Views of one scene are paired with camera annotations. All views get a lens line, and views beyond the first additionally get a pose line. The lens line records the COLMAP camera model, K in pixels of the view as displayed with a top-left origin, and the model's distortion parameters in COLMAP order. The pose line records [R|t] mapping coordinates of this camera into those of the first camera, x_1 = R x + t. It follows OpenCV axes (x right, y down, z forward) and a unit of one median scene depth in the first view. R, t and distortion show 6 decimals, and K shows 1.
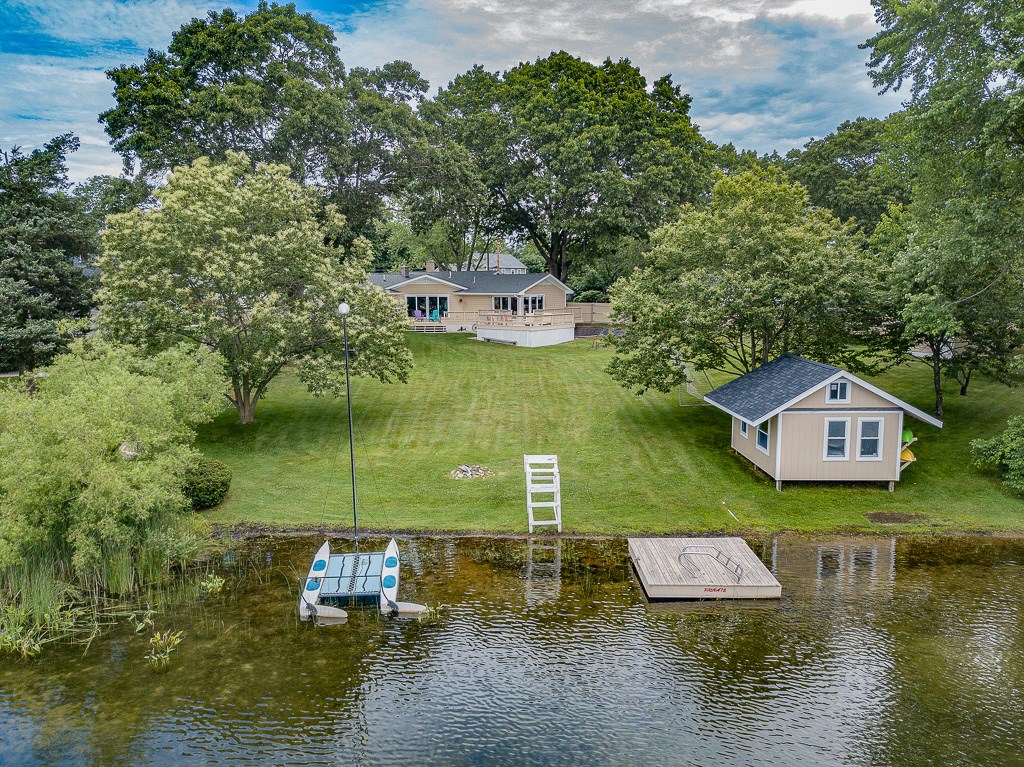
lens RADIAL K [[800.7, 0, 512.0], [0, 800.7, 383.5], [0, 0, 1]] dist [-0.023475, -0.005679]
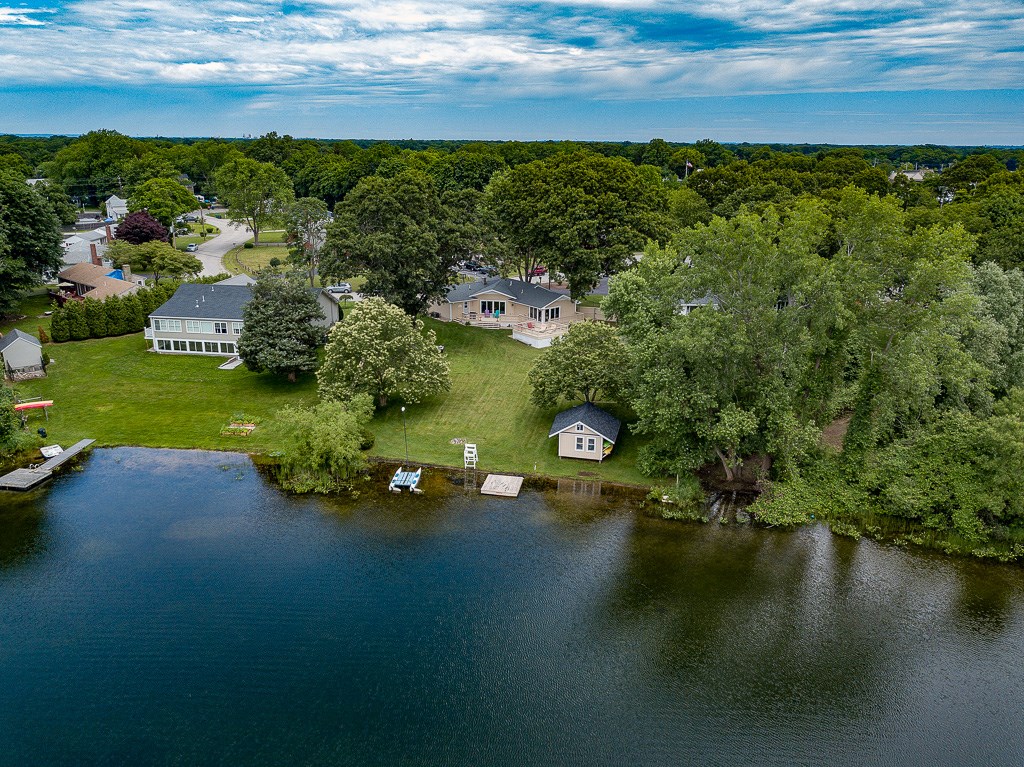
lens RADIAL K [[798.3, 0, 512.0], [0, 798.3, 383.5], [0, 0, 1]] dist [0.000115, 0.000364]
pose [[0.980647, 0.071825, -0.182131, 0.662122], [-0.039983, 0.984140, 0.172827, -0.608107], [0.191656, -0.162200, 0.967966, -1.709226]]
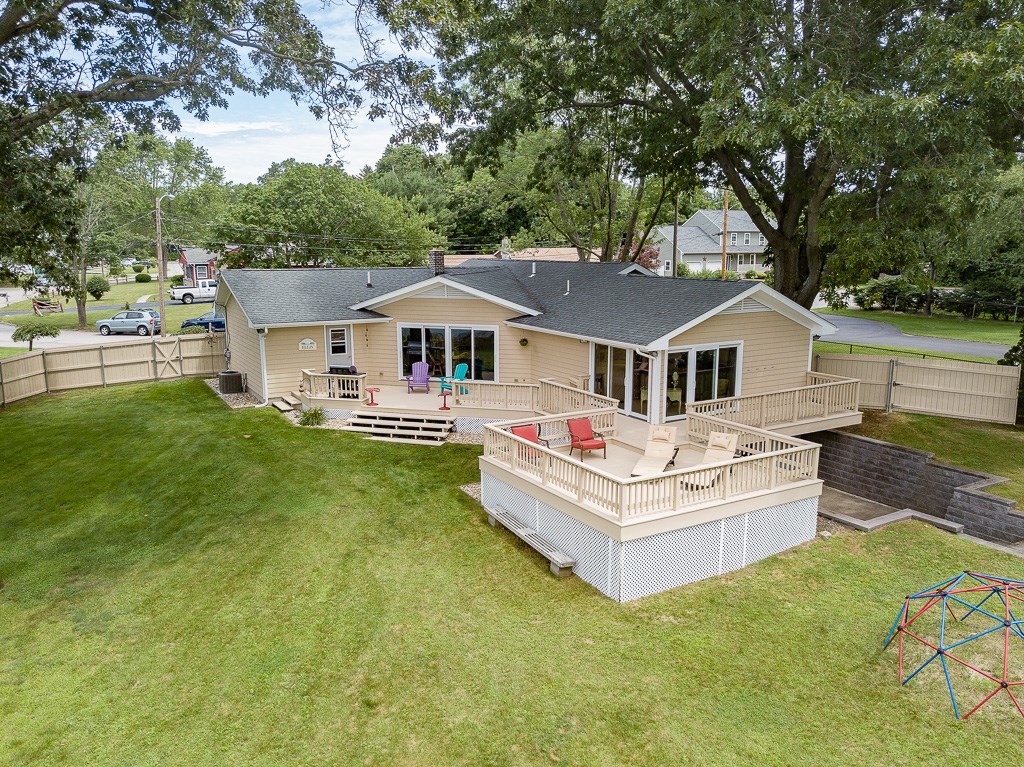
lens RADIAL K [[796.3, 0, 512.0], [0, 796.3, 383.5], [0, 0, 1]] dist [0.008644, -0.004361]
pose [[0.942994, 0.064193, -0.326561, 0.156045], [-0.043594, 0.996593, 0.070018, -0.290801], [0.329943, -0.051791, 0.942579, 1.645029]]
